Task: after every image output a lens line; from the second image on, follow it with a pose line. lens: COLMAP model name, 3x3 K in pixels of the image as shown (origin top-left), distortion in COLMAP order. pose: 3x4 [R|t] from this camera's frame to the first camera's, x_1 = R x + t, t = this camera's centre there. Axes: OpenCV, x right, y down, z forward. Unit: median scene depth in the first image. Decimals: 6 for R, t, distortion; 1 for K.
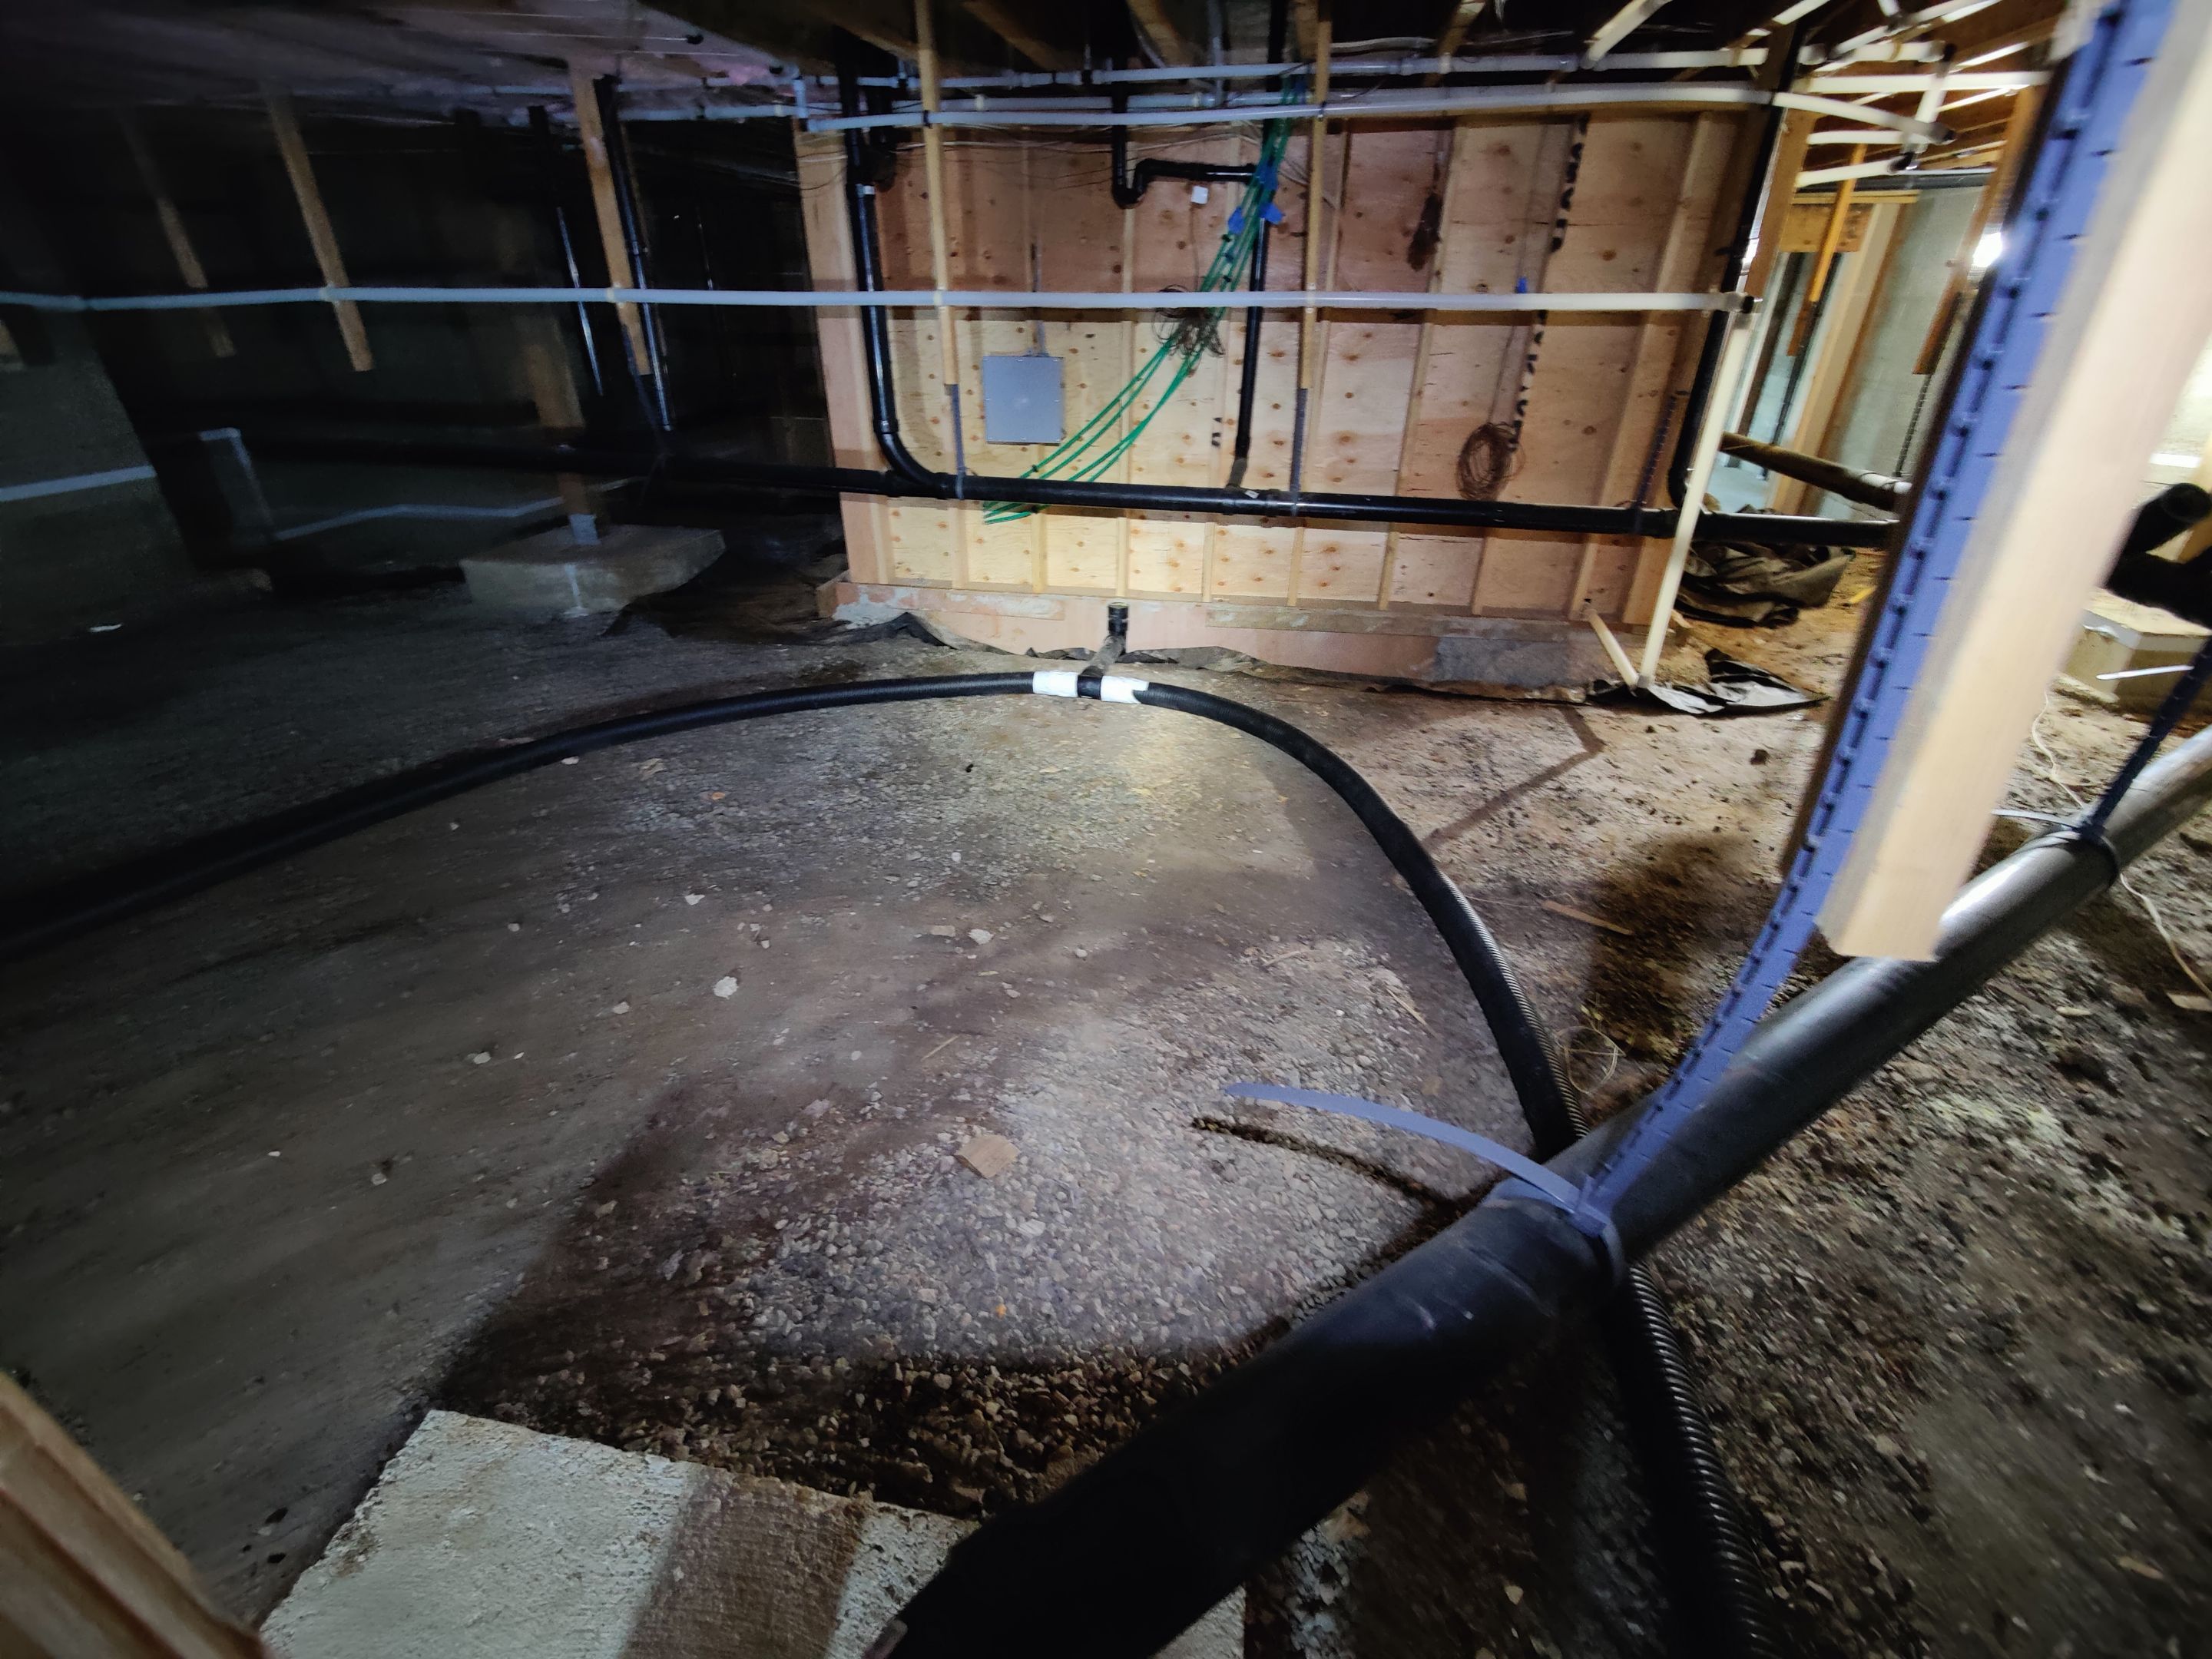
lens RADIAL K [[952.0, 0, 1117.9], [0, 952.0, 835.0], [0, 0, 1]] dist [0.009642, -0.008426]
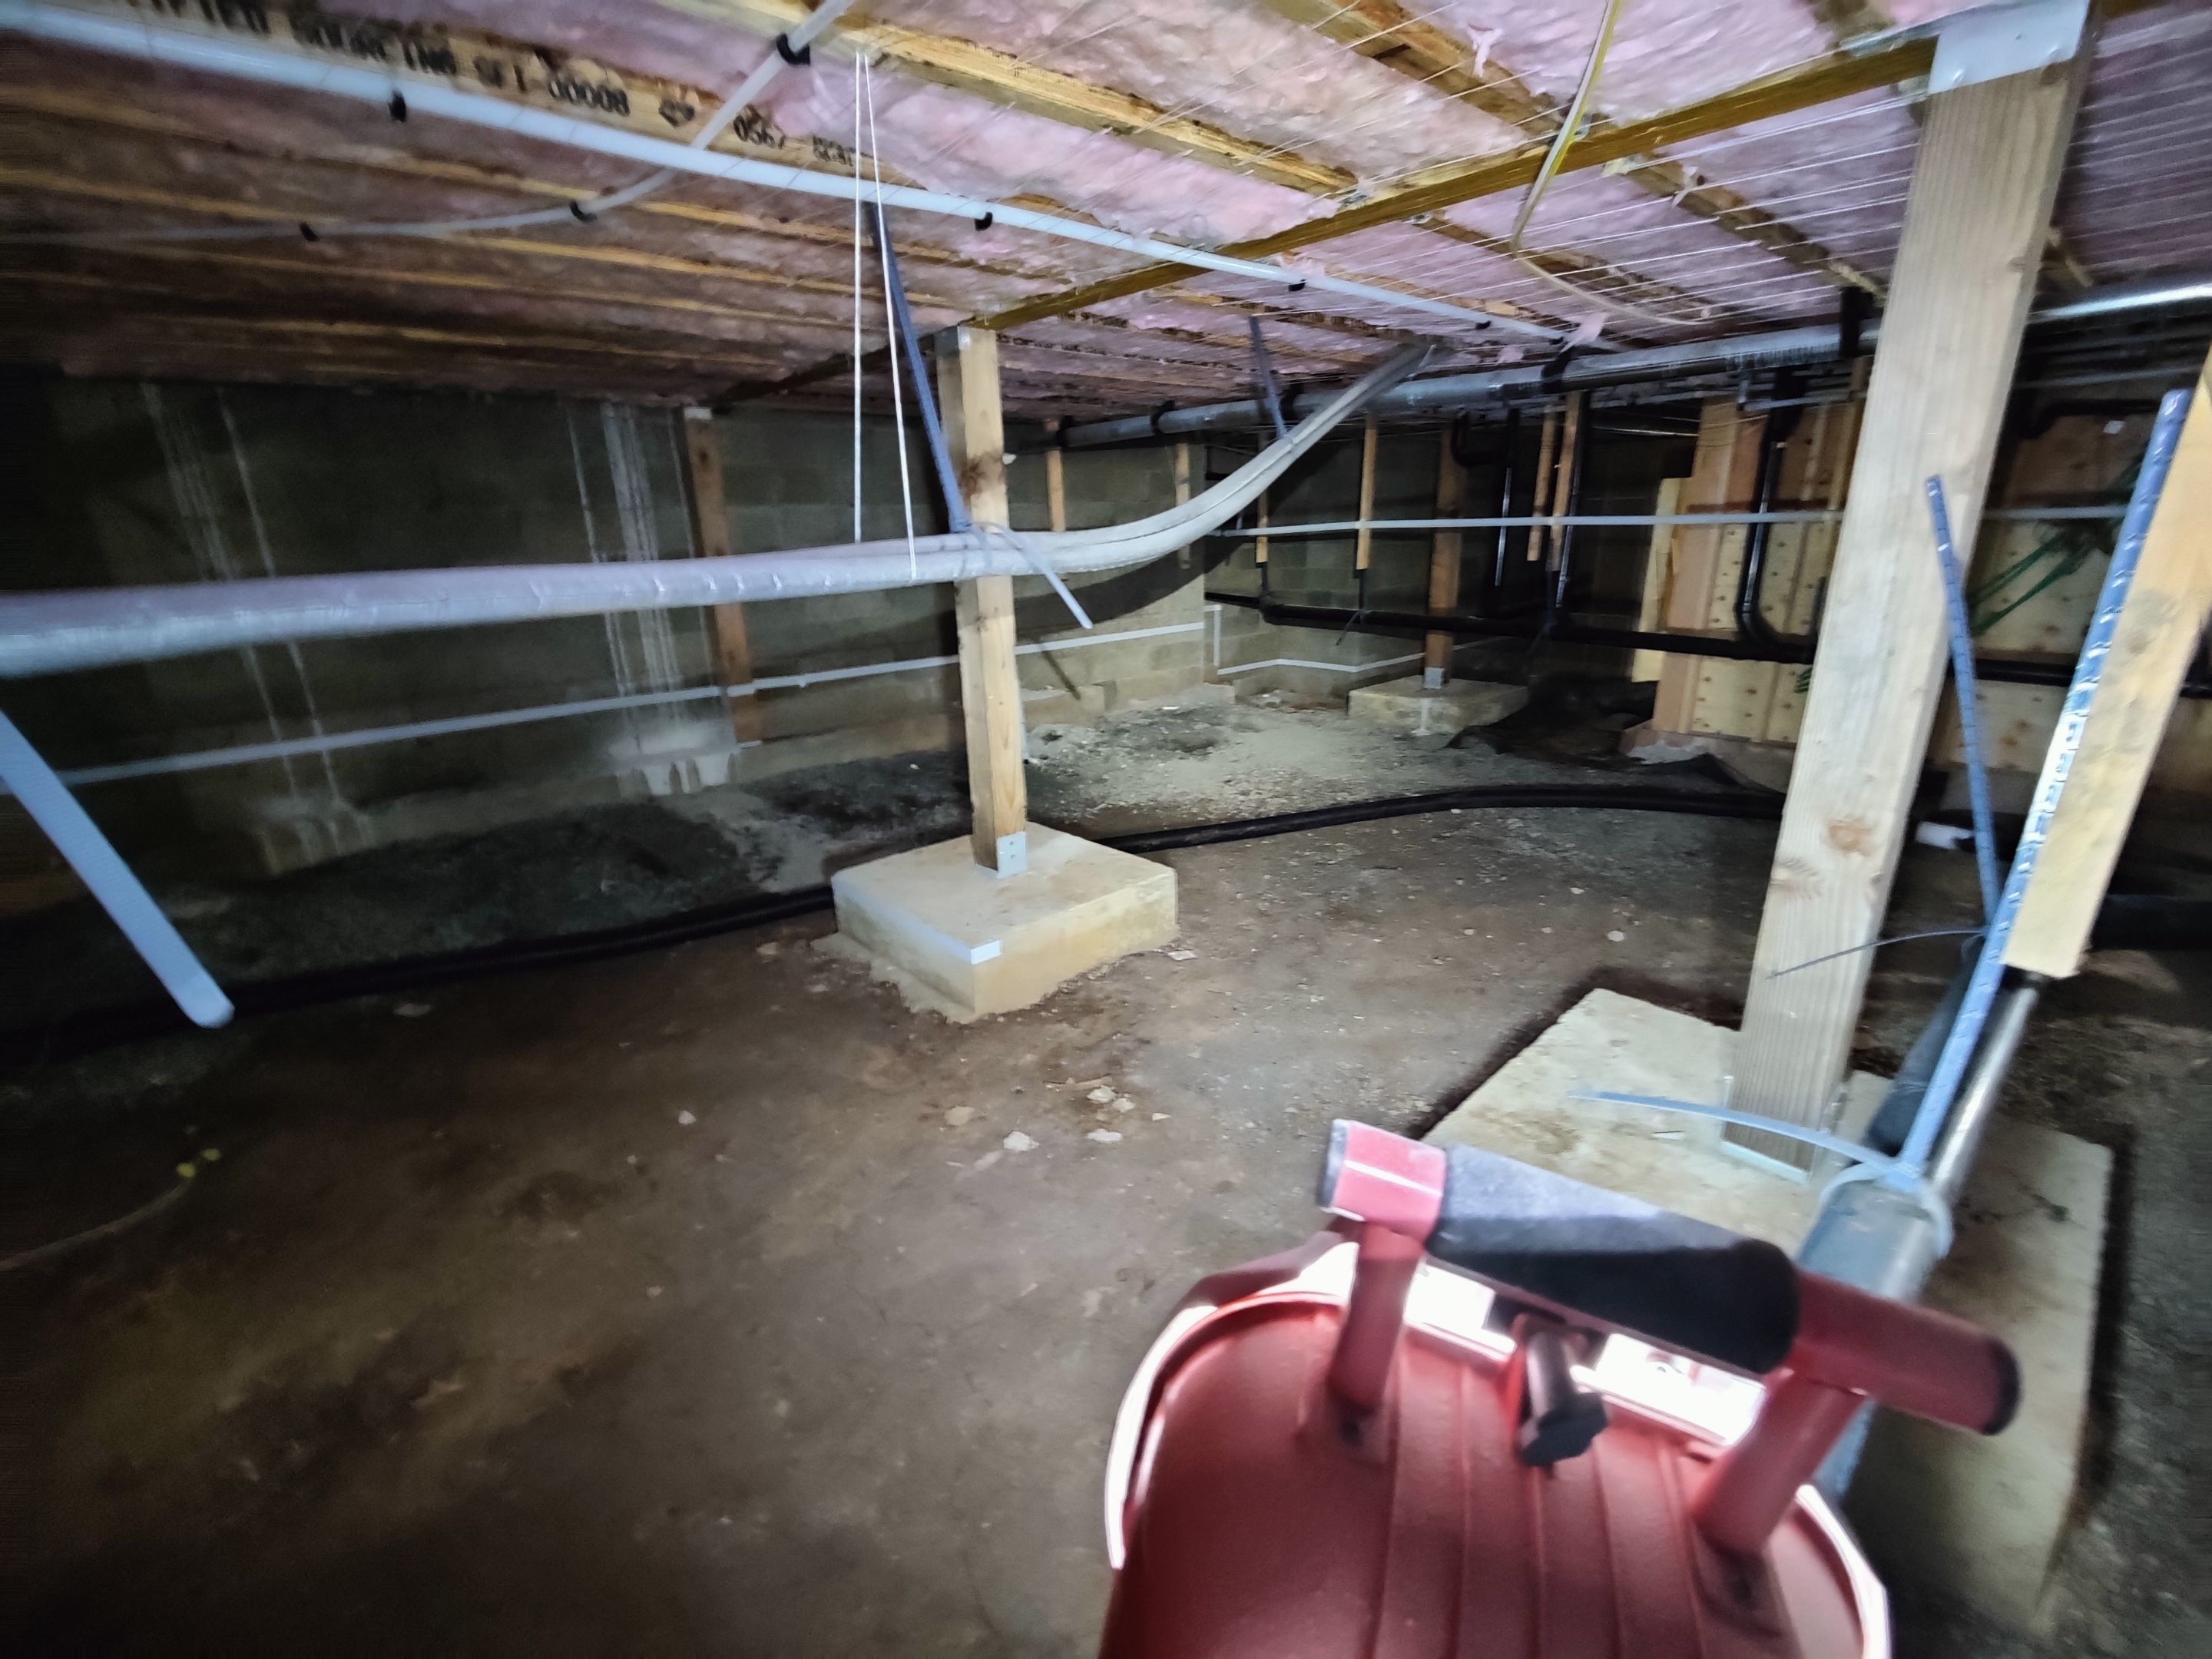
lens RADIAL K [[952.0, 0, 1117.9], [0, 952.0, 835.0], [0, 0, 1]] dist [0.009642, -0.008426]
pose [[0.795216, 0.162743, -0.584077, -0.109504], [-0.272942, 0.956266, -0.105161, 0.232347], [0.541419, 0.243045, 0.804857, -0.422130]]
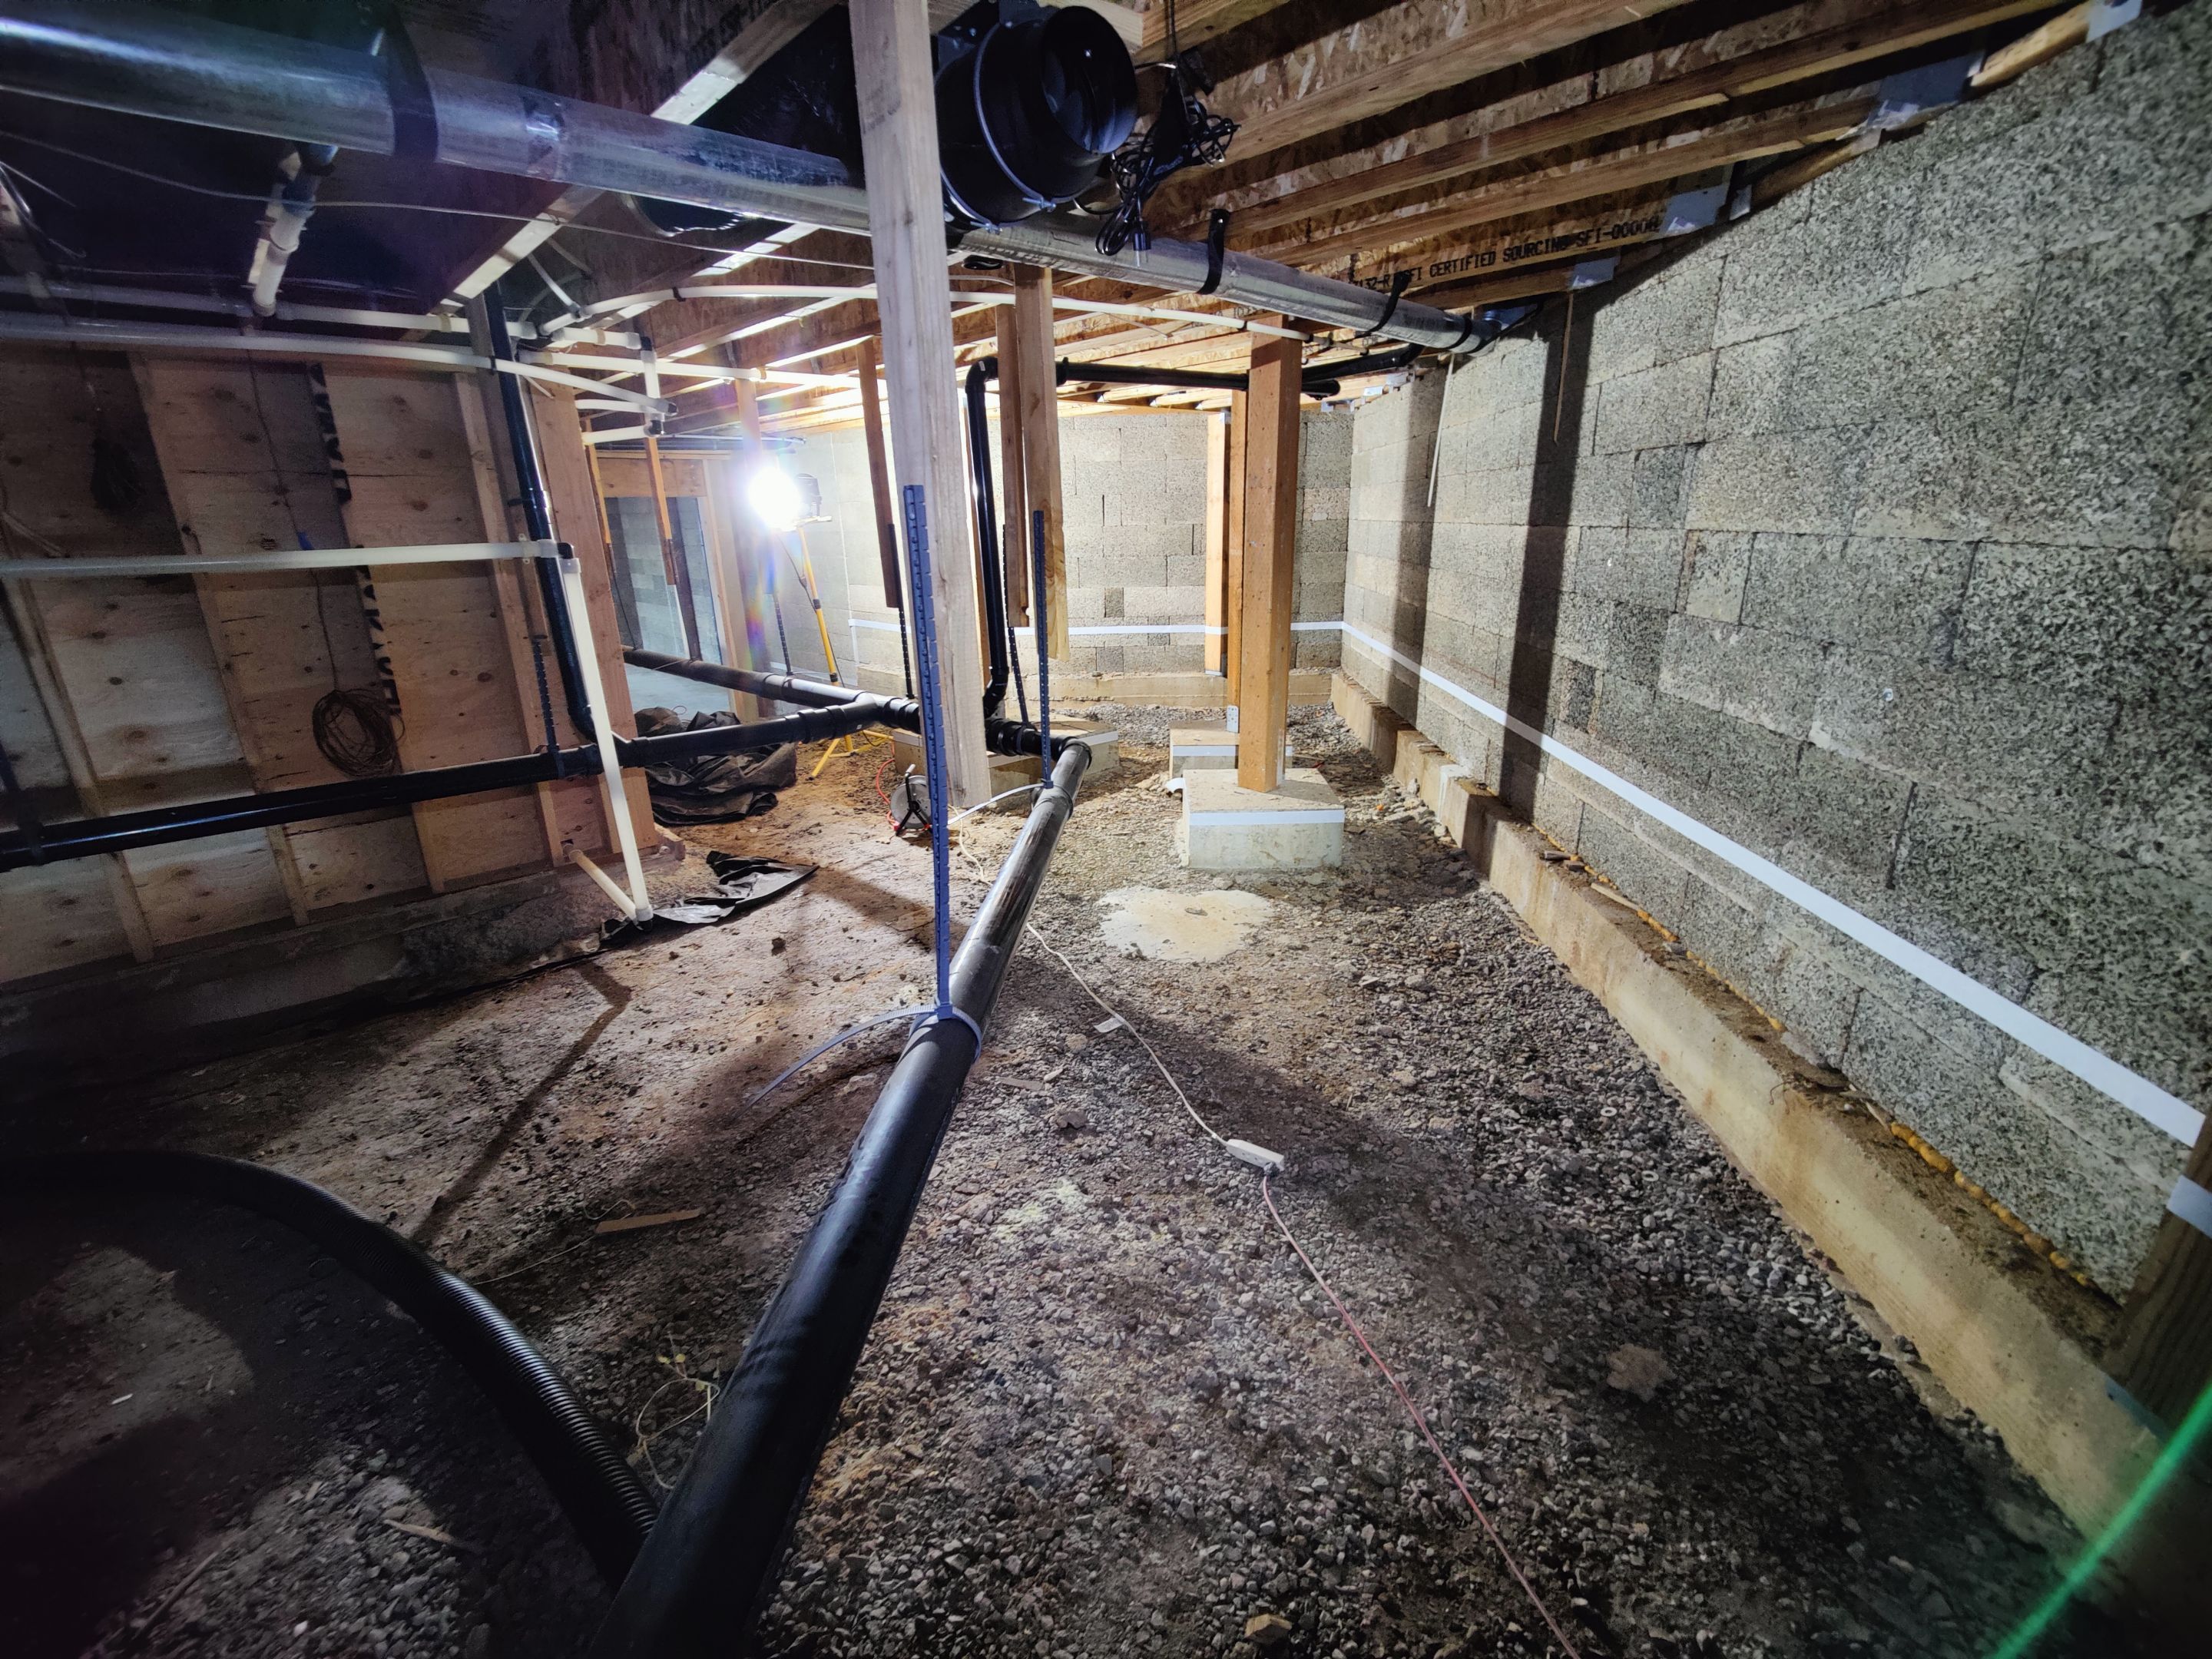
lens RADIAL K [[952.0, 0, 1117.9], [0, 952.0, 835.0], [0, 0, 1]] dist [0.009642, -0.008426]
pose [[0.584808, -0.272476, 0.764040, 0.119360], [0.424101, 0.905613, -0.001648, -0.029300], [-0.691475, 0.324994, 0.645167, 0.038311]]
